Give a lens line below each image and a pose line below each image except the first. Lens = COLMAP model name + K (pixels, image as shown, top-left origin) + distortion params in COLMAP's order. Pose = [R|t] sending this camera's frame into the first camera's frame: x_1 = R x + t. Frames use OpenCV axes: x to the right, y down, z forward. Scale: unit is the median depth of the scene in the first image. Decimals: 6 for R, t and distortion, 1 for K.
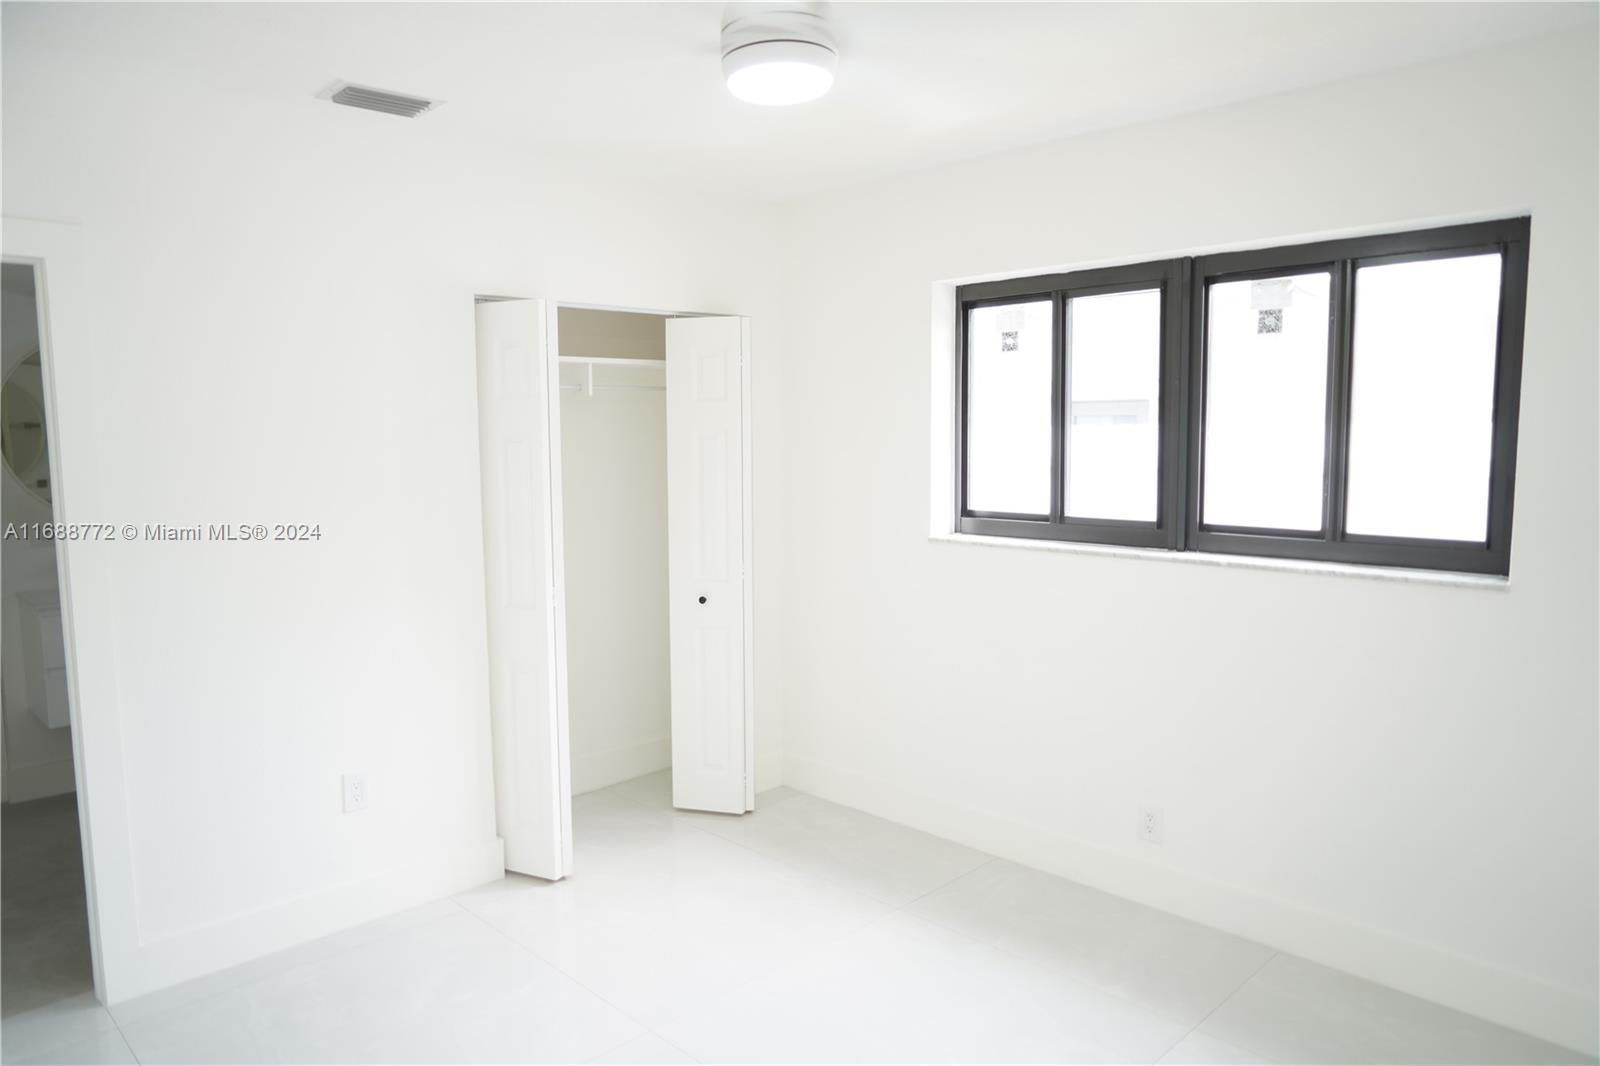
lens RADIAL K [[1079.6, 0, 800.0], [0, 1079.6, 533.0], [0, 0, 1]] dist [0.049075, 0.000187]
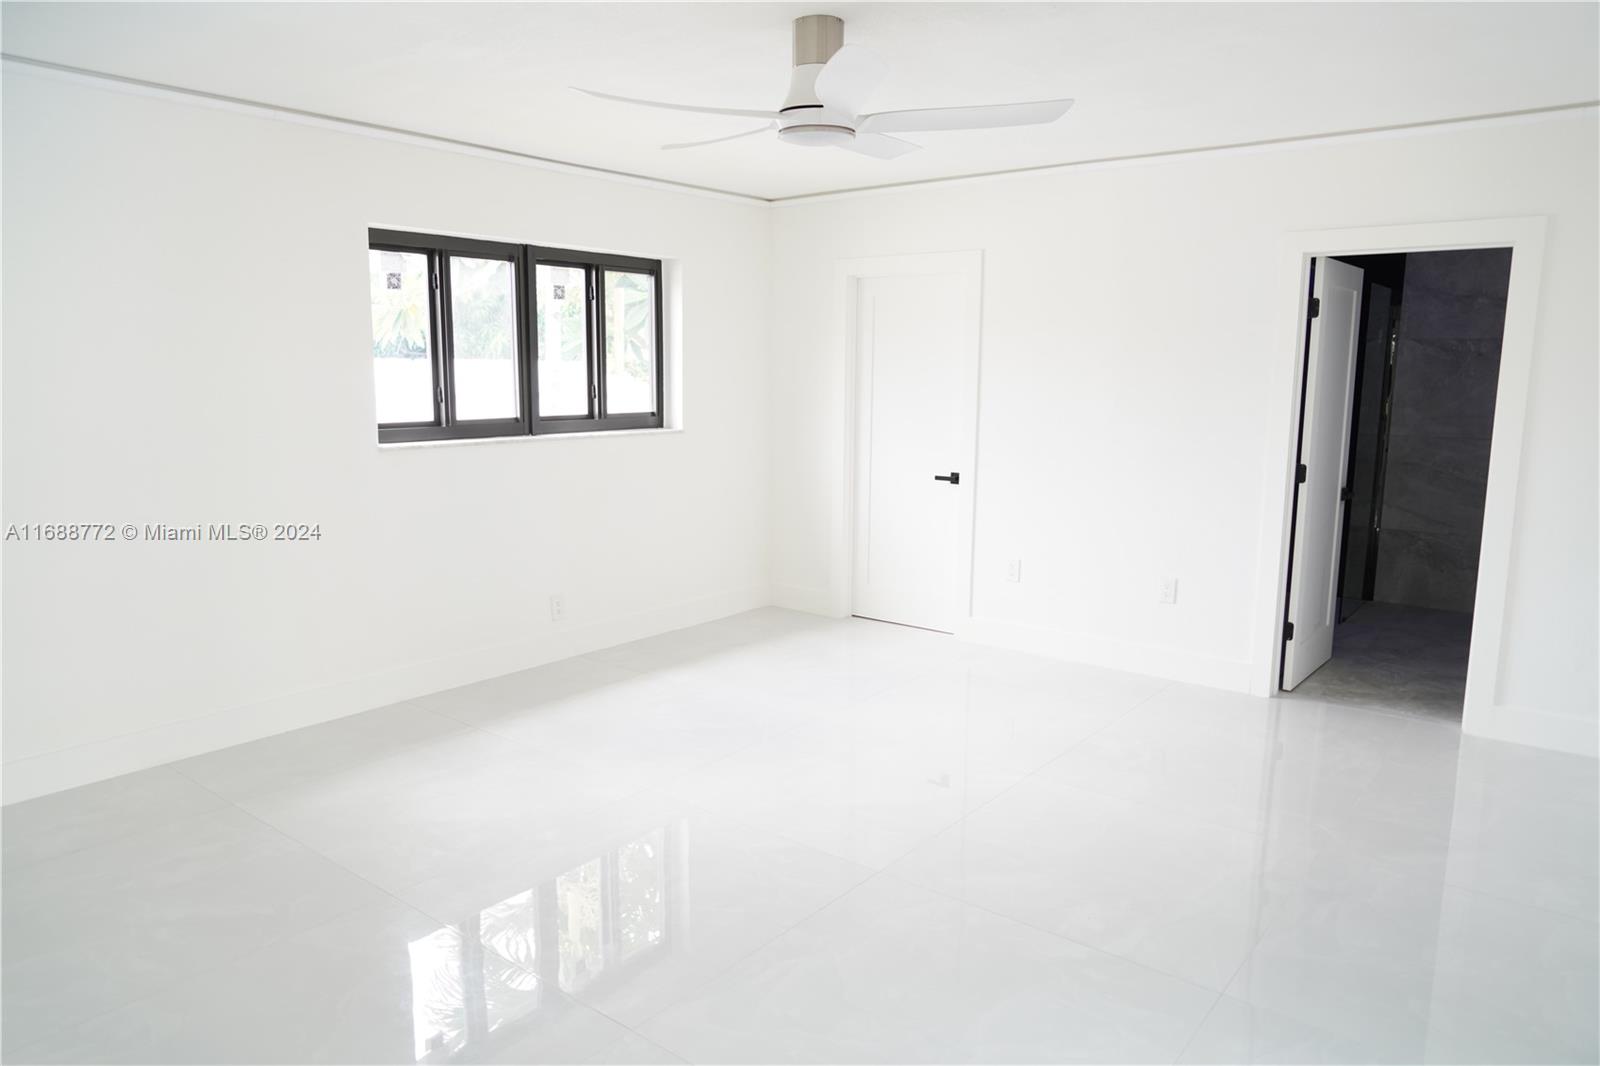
lens RADIAL K [[1079.6, 0, 800.0], [0, 1079.6, 533.0], [0, 0, 1]] dist [0.049075, 0.000187]
pose [[-0.118802, -0.139238, 0.983107, -1.110950], [0.107193, 0.982534, 0.152111, -0.036068], [-0.987115, 0.123453, -0.101802, 0.713603]]
